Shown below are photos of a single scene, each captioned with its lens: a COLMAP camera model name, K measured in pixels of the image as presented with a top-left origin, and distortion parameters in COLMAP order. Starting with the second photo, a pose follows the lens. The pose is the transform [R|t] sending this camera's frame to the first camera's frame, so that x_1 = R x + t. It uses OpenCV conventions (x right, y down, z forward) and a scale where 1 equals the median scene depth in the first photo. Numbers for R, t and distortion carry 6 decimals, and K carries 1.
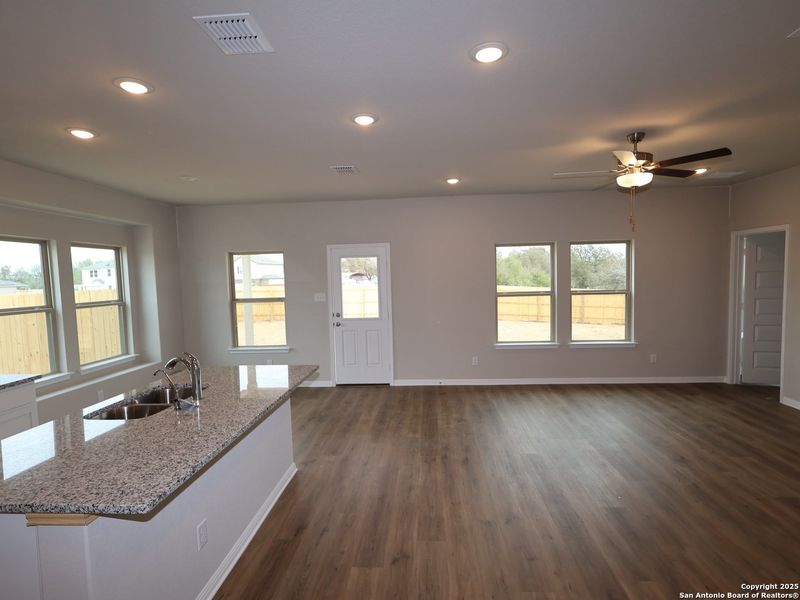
lens RADIAL K [[418.9, 0, 401.0], [0, 418.9, 301.5], [0, 0, 1]] dist [-0.002246, 0.001459]
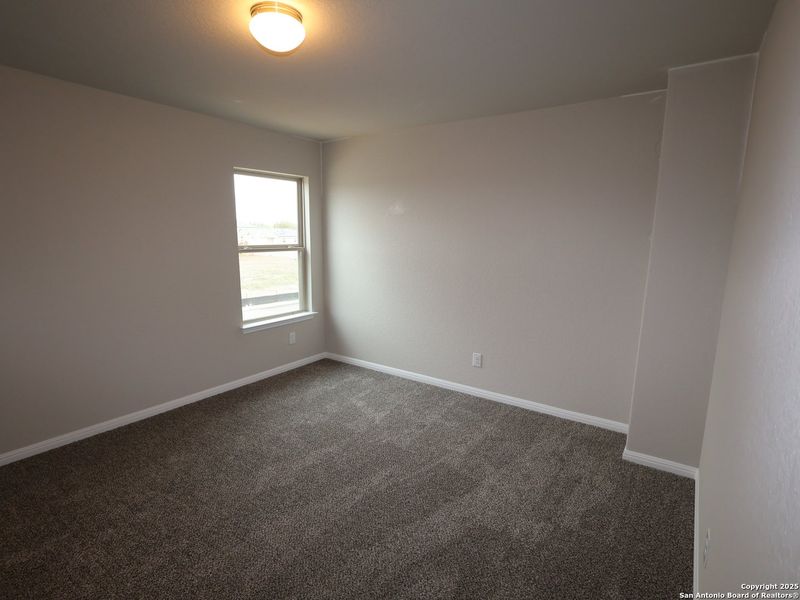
lens RADIAL K [[405.7, 0, 394.8], [0, 405.7, 302.8], [0, 0, 1]] dist [-0.021793, -0.000106]
pose [[0.844759, 0.119607, -0.521610, -0.104690], [-0.062683, 0.990109, 0.125519, -0.002191], [0.531463, -0.073337, 0.843901, 0.489308]]
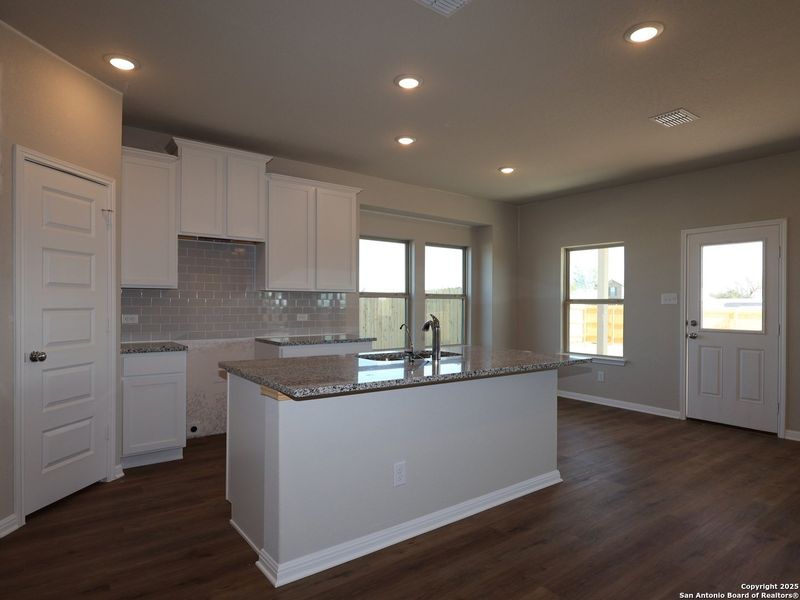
lens RADIAL K [[466.9, 0, 396.0], [0, 466.9, 304.8], [0, 0, 1]] dist [0.002304, -0.000749]
pose [[0.645418, 0.034374, -0.763056, 0.174606], [-0.072330, 0.997248, -0.016255, 0.064527], [0.760397, 0.065683, 0.646129, 0.085994]]
